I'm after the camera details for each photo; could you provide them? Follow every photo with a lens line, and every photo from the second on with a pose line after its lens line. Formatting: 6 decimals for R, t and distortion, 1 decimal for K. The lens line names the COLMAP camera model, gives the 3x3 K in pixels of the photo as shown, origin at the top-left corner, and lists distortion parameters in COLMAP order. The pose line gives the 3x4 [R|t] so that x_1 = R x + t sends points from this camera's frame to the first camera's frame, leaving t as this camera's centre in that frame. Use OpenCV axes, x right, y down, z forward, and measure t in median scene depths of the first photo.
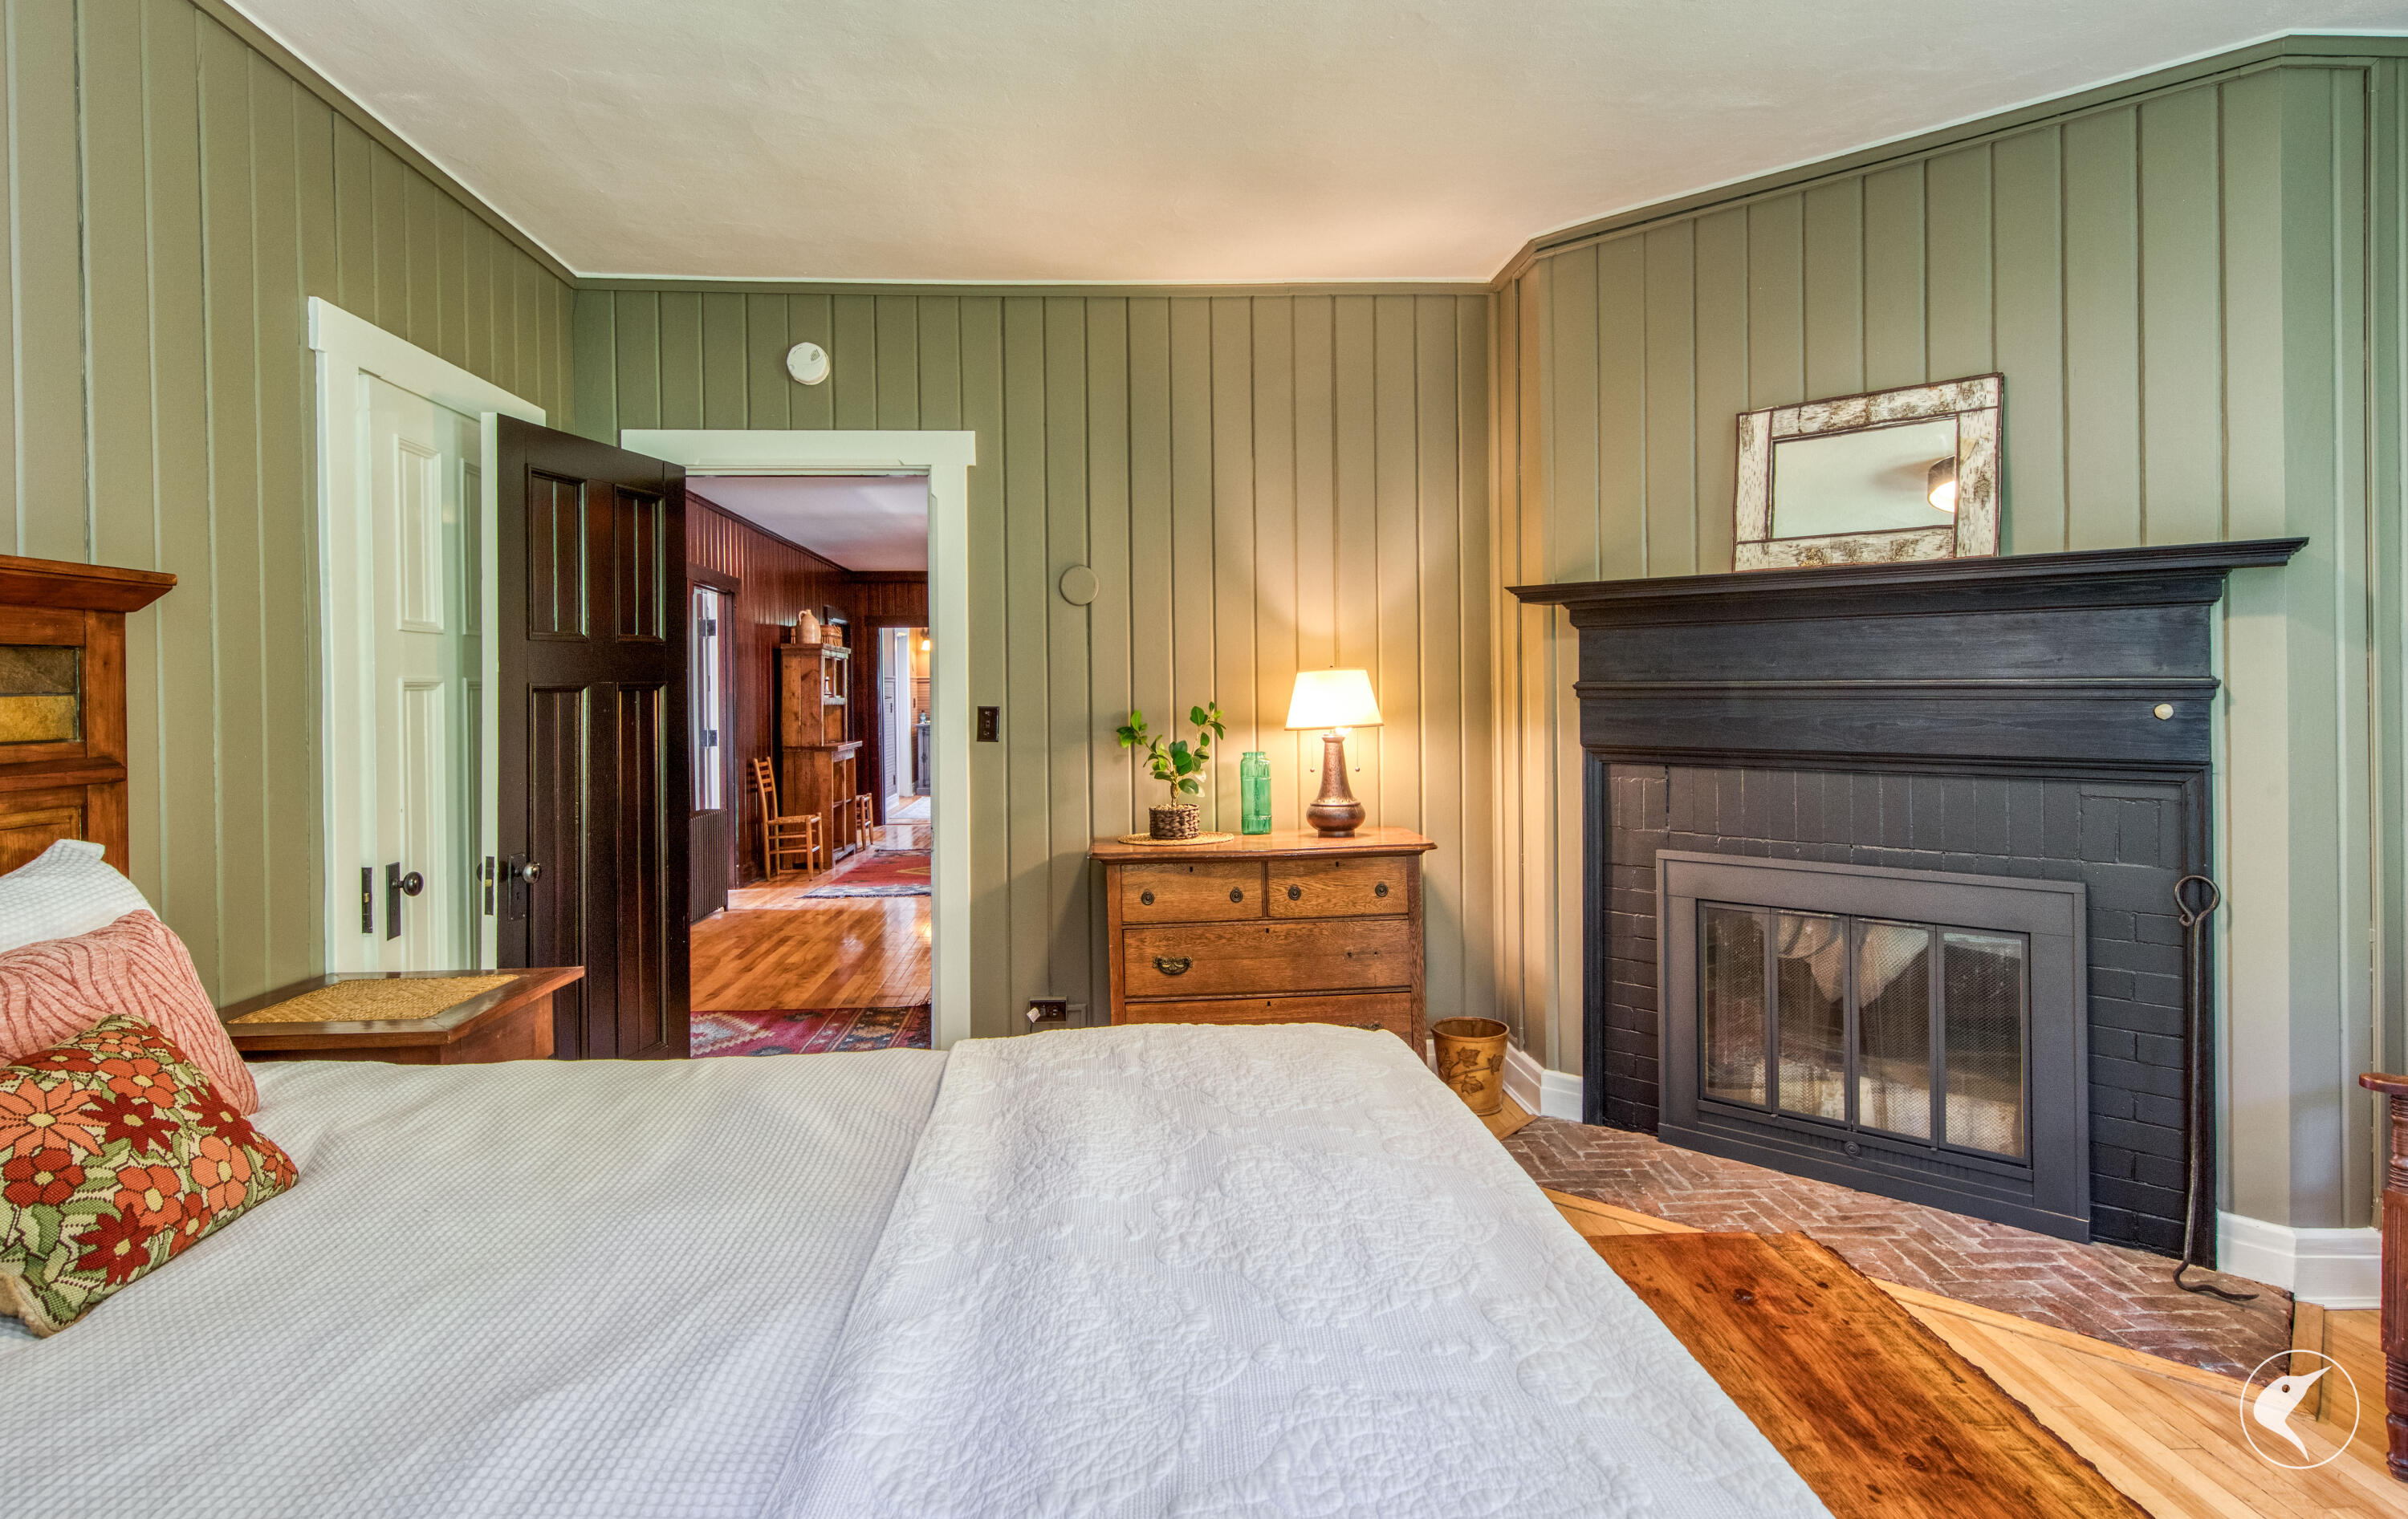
lens RADIAL K [[1249.6, 0, 1178.0], [0, 1249.6, 698.9], [0, 0, 1]] dist [-0.000585, 0.000745]
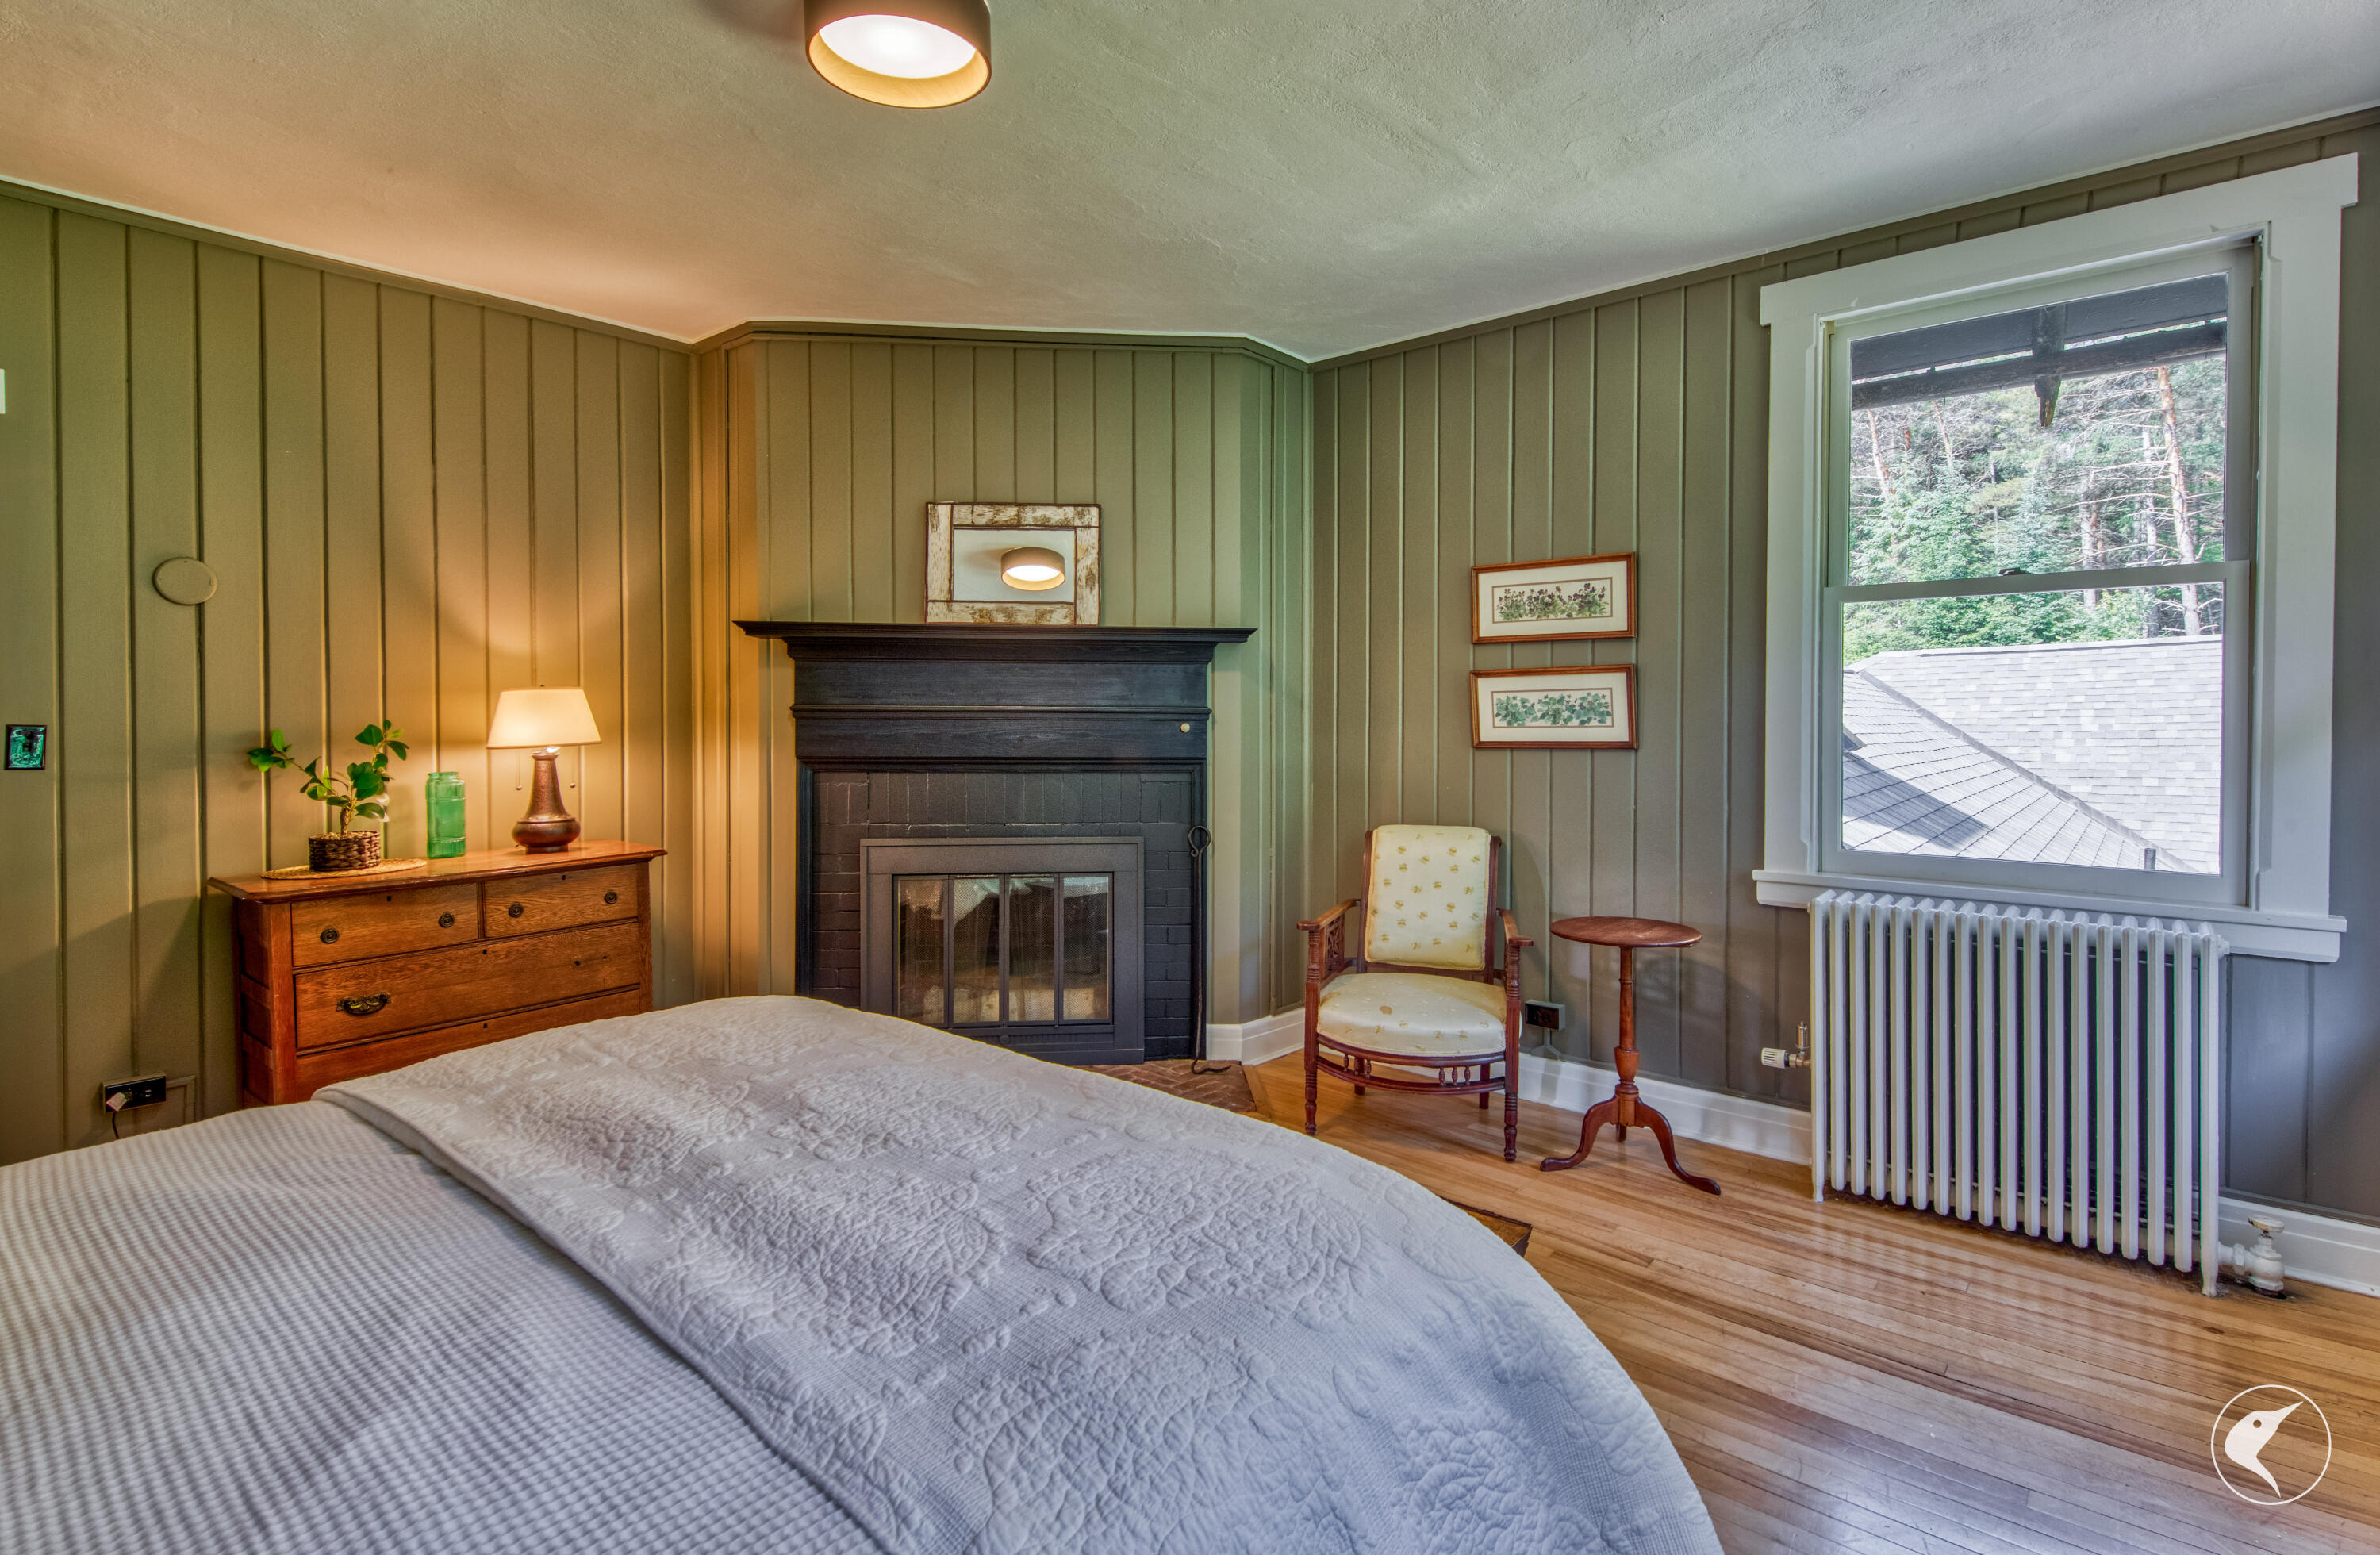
lens RADIAL K [[1101.2, 0, 1204.9], [0, 1101.2, 731.1], [0, 0, 1]] dist [-0.001097, -0.001328]
pose [[0.688158, -0.003063, 0.725555, -0.187933], [-0.003976, 0.999960, 0.007992, 0.002075], [-0.725550, -0.008385, 0.688118, -0.011418]]
